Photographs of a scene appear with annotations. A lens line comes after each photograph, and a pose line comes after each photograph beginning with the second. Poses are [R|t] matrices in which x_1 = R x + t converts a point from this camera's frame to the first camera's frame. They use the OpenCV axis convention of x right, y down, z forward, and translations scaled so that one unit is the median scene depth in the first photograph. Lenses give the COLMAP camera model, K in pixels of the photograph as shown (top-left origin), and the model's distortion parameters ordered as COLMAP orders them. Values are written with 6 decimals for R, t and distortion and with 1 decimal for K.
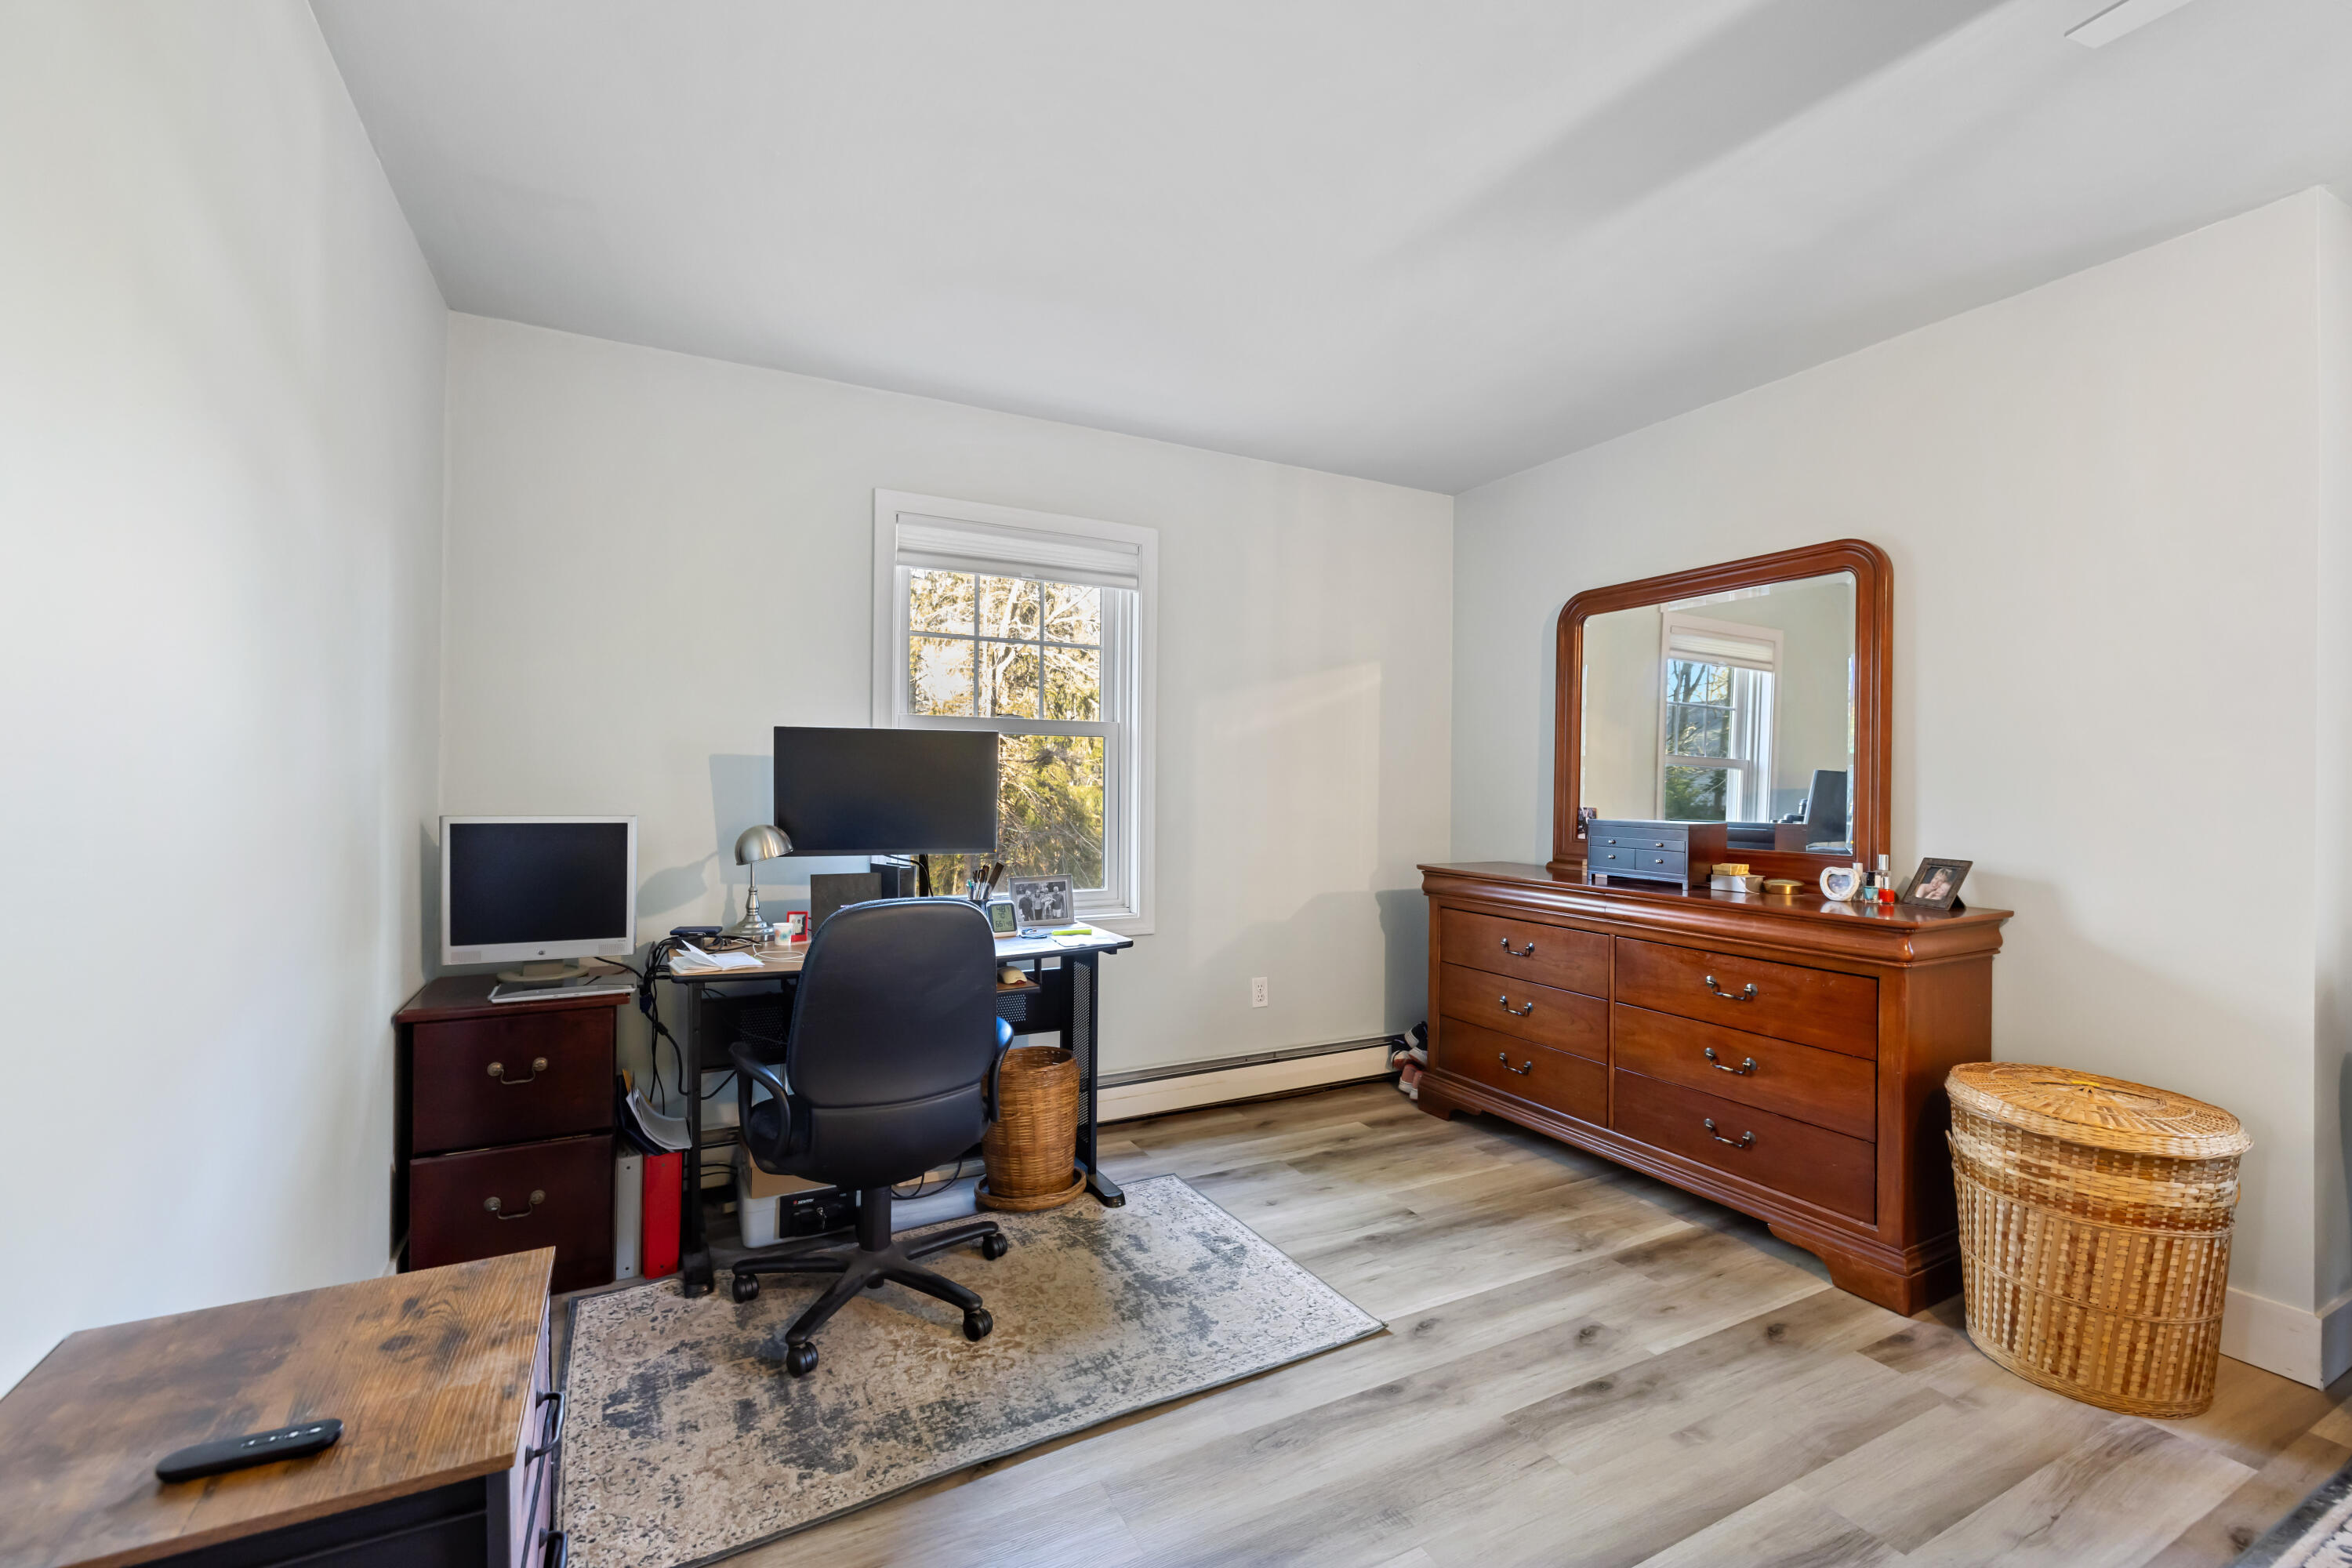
lens RADIAL K [[984.5, 0, 1165.1], [0, 984.5, 789.0], [0, 0, 1]] dist [-0.001169, -0.000109]
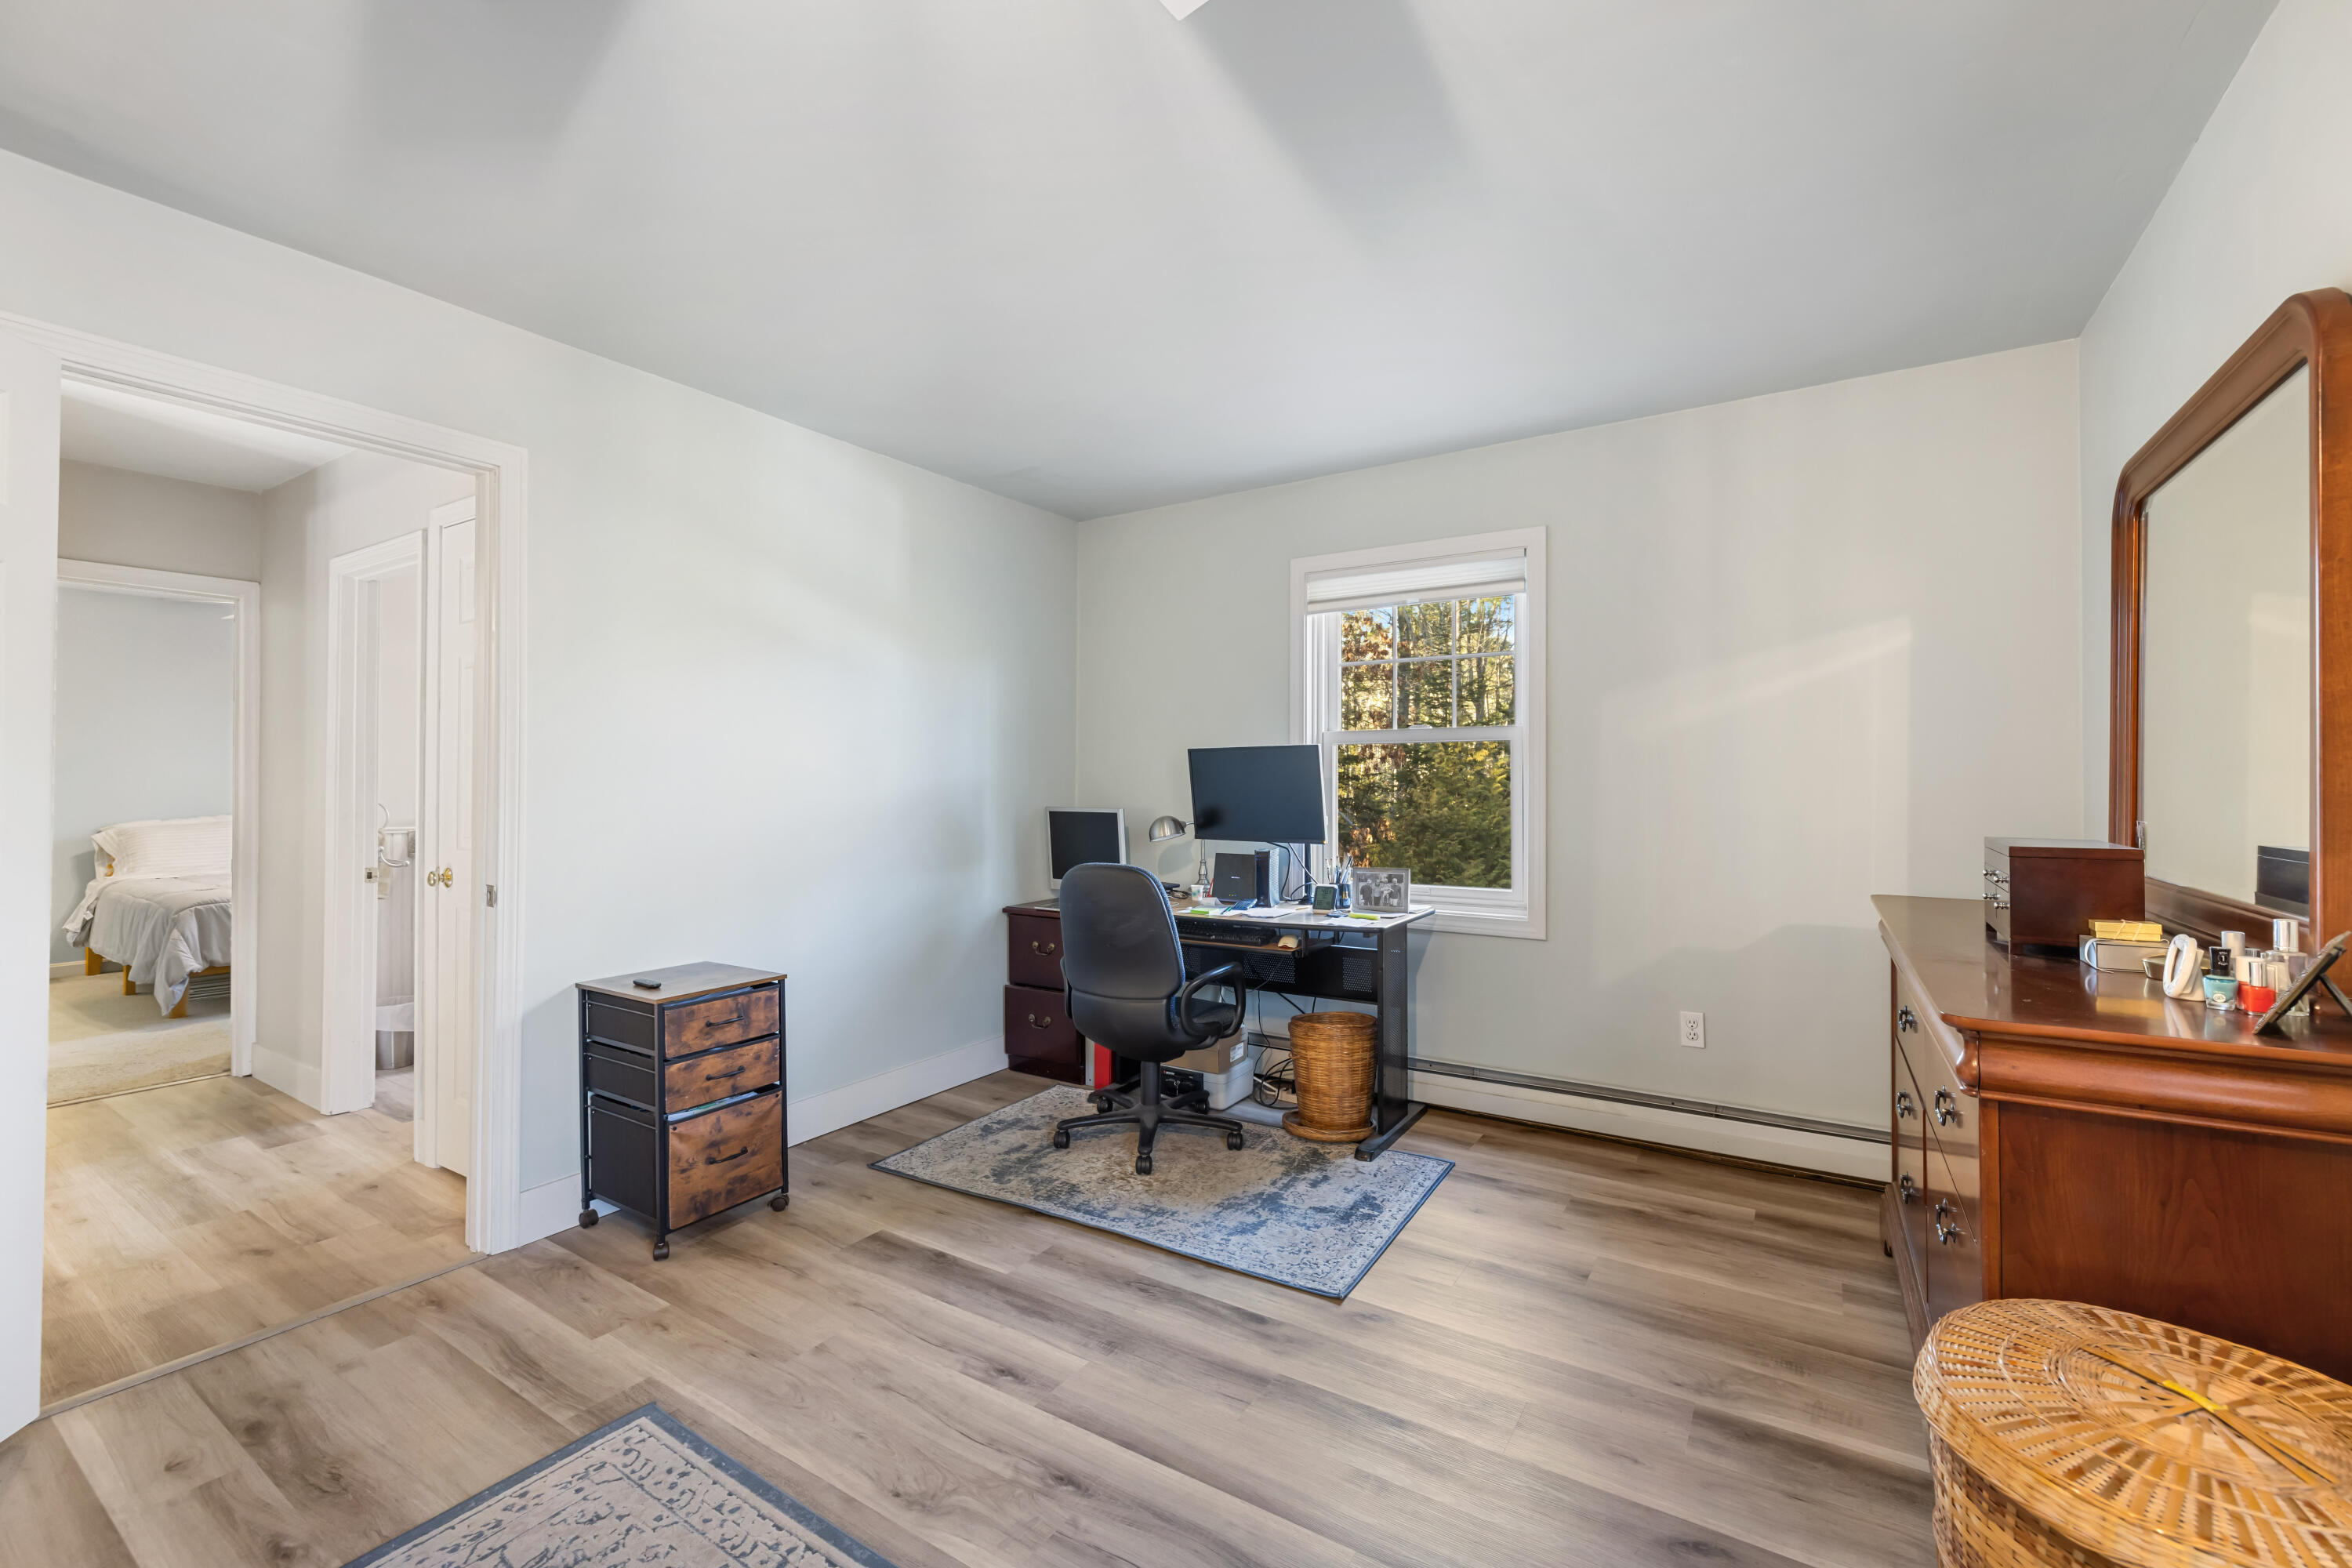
lens RADIAL K [[984.5, 0, 1166.6], [0, 984.5, 780.3], [0, 0, 1]] dist [-0.001169, -0.000109]
pose [[0.501129, -0.008312, -0.865333, 0.840653], [-0.001377, 0.999945, -0.010402, -0.001528], [0.865371, 0.006405, 0.501090, 0.239112]]
